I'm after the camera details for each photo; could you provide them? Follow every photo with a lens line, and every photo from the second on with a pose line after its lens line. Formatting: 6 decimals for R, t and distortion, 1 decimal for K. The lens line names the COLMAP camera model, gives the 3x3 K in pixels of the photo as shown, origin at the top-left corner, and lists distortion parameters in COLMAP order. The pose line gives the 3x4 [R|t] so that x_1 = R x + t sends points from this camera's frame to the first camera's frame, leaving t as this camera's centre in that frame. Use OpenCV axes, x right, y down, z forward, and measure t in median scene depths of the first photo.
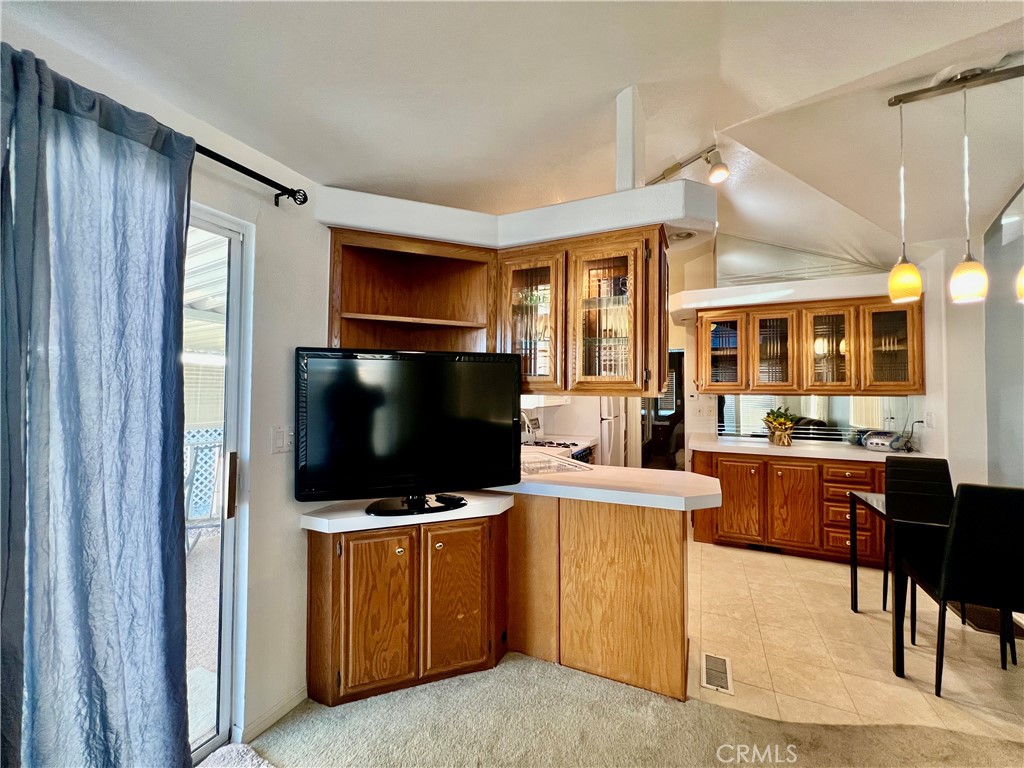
lens RADIAL K [[409.8, 0, 509.5], [0, 409.8, 382.9], [0, 0, 1]] dist [-0.002518, 0.000471]
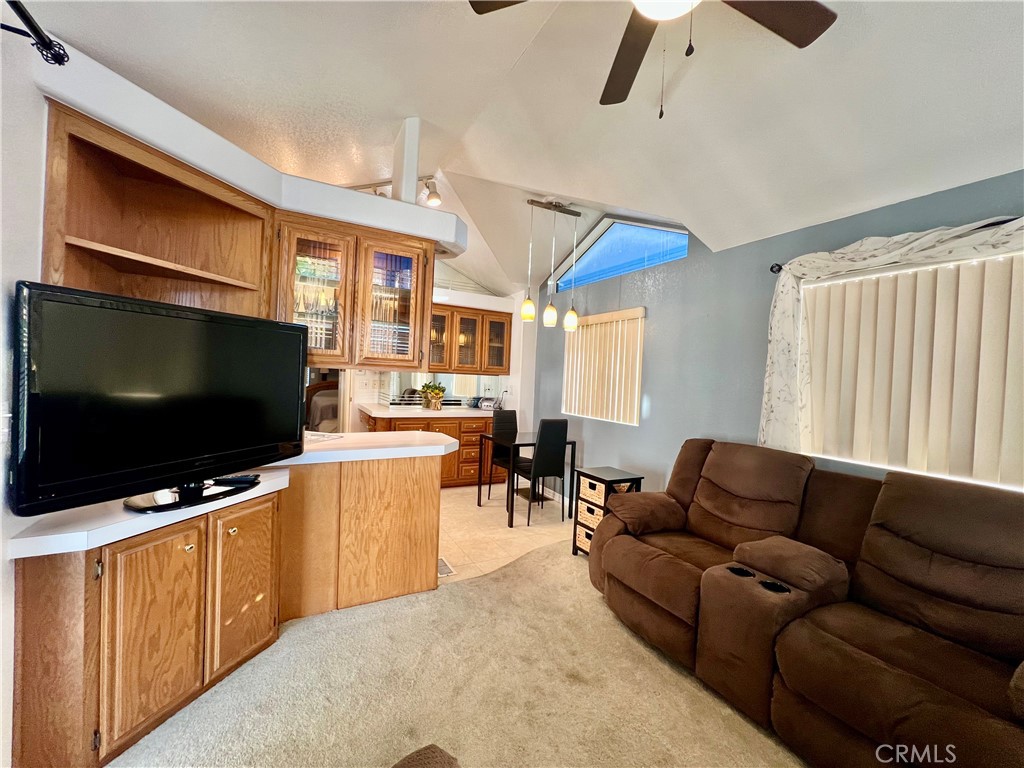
lens RADIAL K [[413.2, 0, 512.6], [0, 413.2, 382.2], [0, 0, 1]] dist [-0.002656, -0.000326]
pose [[0.594510, 0.009425, 0.804033, -0.514178], [-0.059965, 0.997667, 0.032644, 0.004112], [-0.801849, -0.067621, 0.593688, -0.008363]]
